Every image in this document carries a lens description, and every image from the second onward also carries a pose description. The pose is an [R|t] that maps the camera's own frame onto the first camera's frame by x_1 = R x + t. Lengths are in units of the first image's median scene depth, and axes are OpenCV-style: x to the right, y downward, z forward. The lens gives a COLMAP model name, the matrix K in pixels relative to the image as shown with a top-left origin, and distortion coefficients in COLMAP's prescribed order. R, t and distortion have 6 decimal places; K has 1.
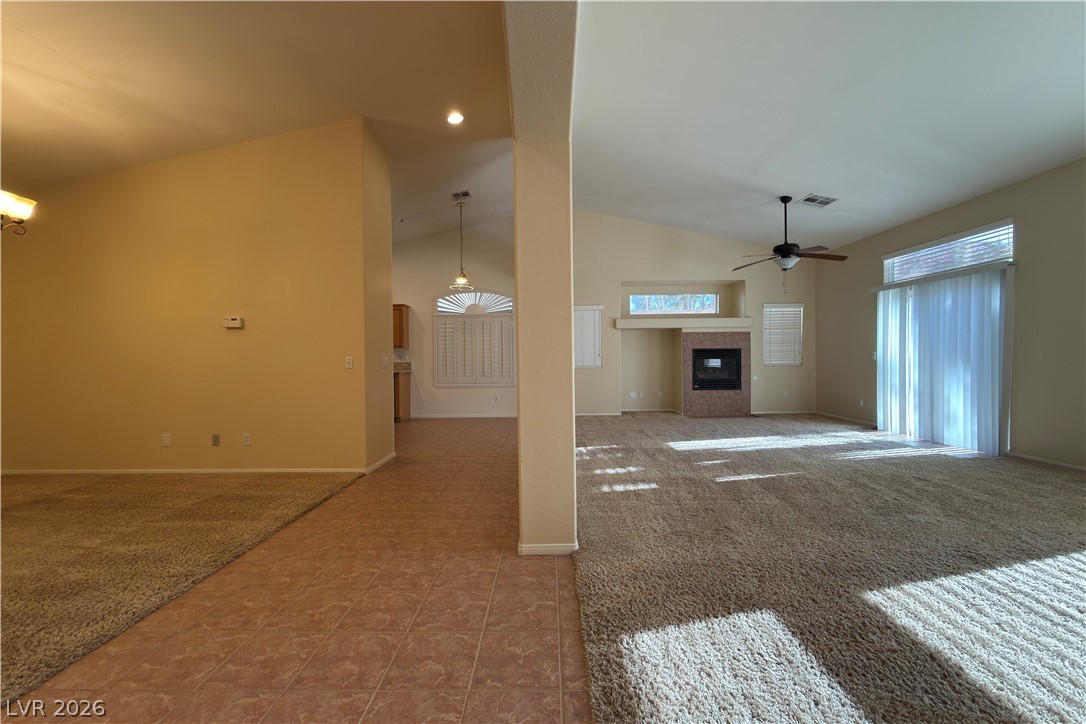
lens RADIAL K [[433.6, 0, 543.9], [0, 433.6, 358.7], [0, 0, 1]] dist [-0.000386, 0.000482]
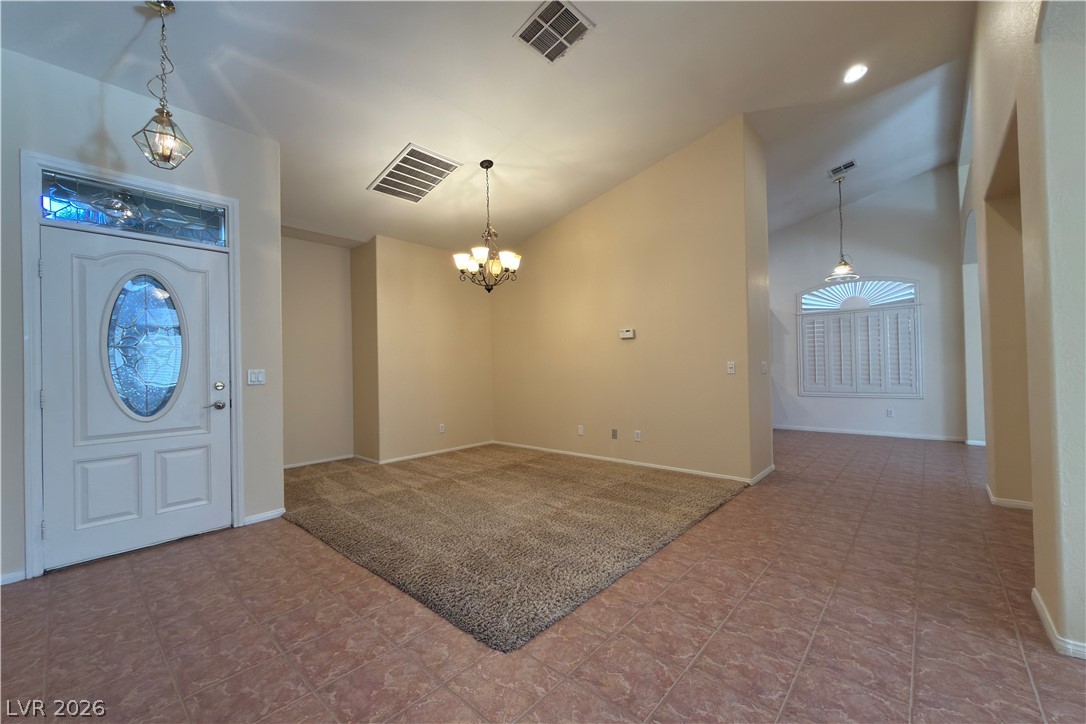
lens RADIAL K [[433.6, 0, 544.2], [0, 433.6, 359.2], [0, 0, 1]] dist [-0.000386, 0.000482]
pose [[0.755893, -0.017541, -0.654460, -0.145586], [0.010229, 0.999835, -0.014983, -0.000154], [0.654615, 0.004631, 0.755948, -0.022690]]
